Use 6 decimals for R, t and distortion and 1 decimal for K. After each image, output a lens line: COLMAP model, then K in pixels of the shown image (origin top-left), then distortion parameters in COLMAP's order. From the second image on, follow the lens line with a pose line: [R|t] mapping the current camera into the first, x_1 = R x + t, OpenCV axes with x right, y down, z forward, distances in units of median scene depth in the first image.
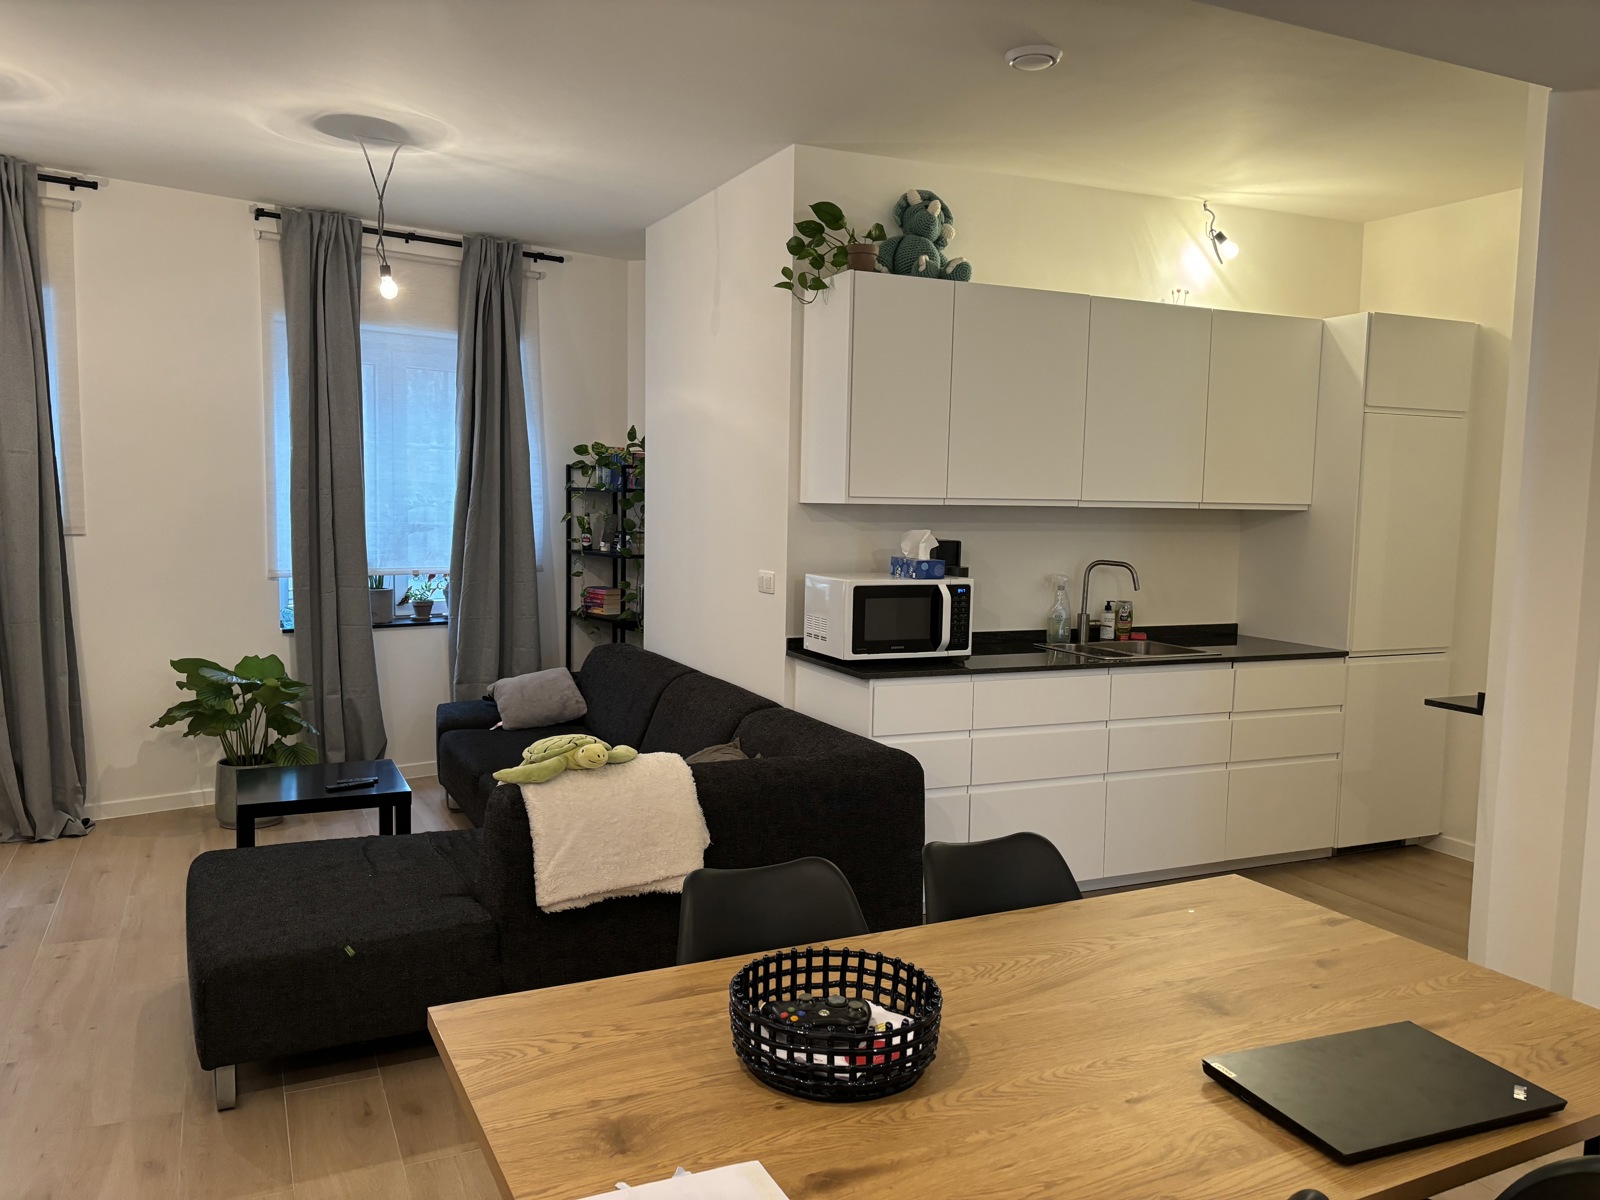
lens RADIAL K [[1176.5, 0, 800.0], [0, 1176.5, 600.0], [0, 0, 1]] dist [0.011388, 0.000956]
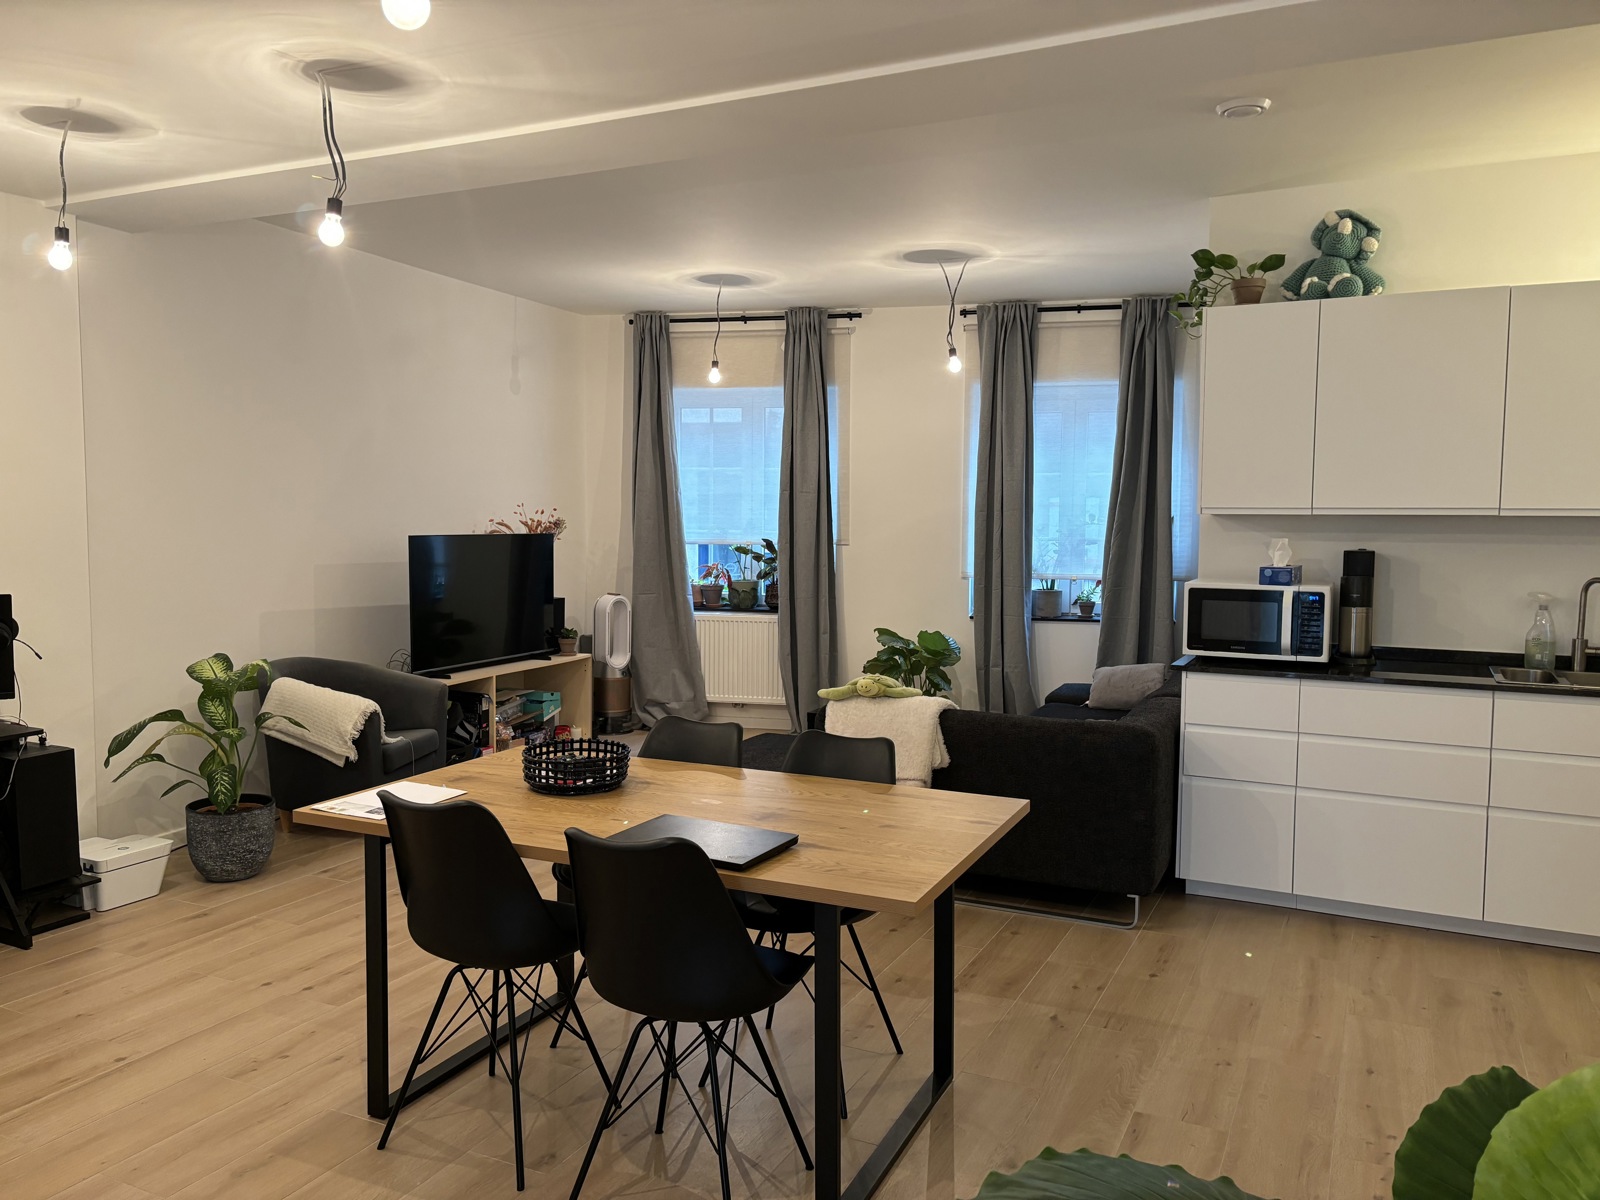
lens RADIAL K [[1194.9, 0, 800.0], [0, 1194.9, 600.0], [0, 0, 1]] dist [-0.032207, -0.002593]
pose [[0.615752, 0.040275, -0.786910, 0.584281], [-0.059436, 0.998222, 0.004582, 0.013531], [0.785695, 0.043949, 0.617050, 0.007180]]
